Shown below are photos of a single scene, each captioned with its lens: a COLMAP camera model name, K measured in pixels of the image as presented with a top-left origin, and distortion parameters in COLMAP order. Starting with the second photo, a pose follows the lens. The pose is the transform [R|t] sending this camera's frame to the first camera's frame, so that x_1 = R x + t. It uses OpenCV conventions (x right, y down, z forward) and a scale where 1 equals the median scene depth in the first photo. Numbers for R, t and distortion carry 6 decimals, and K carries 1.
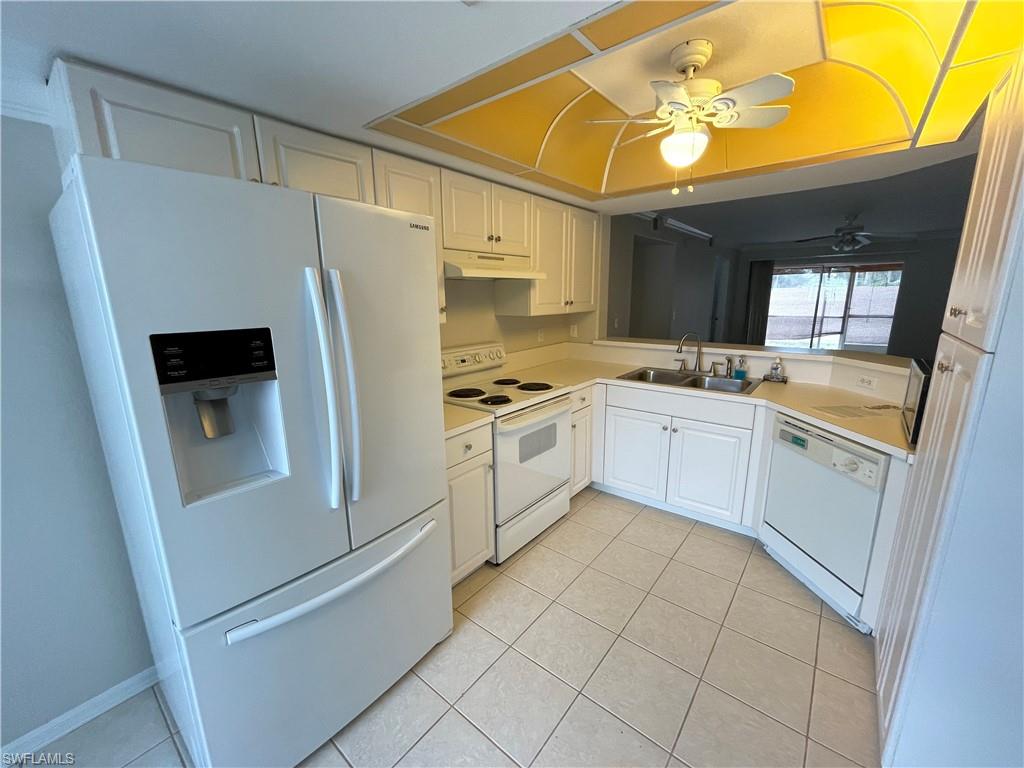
lens RADIAL K [[412.5, 0, 508.8], [0, 412.5, 385.8], [0, 0, 1]] dist [-0.004849, 0.000700]
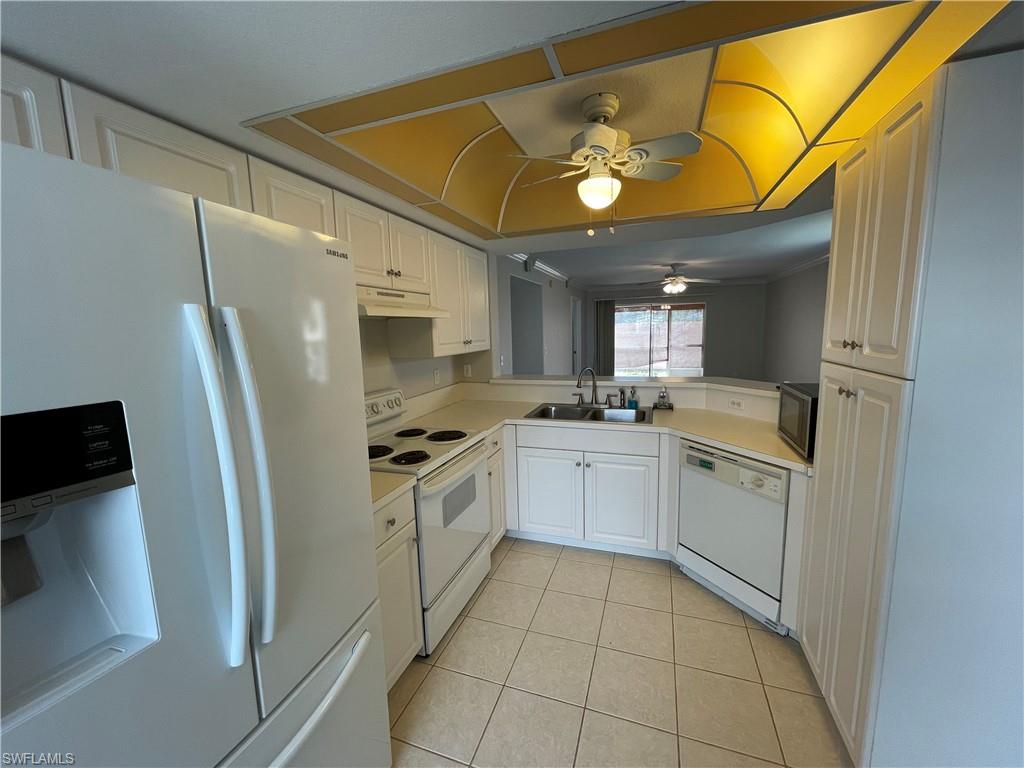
lens RADIAL K [[412.5, 0, 508.8], [0, 412.5, 385.8], [0, 0, 1]] dist [-0.004849, 0.000700]
pose [[0.942028, -0.059572, 0.330205, -0.116241], [0.088319, 0.993433, -0.072736, -0.033195], [-0.323703, 0.097682, 0.941103, 0.117882]]
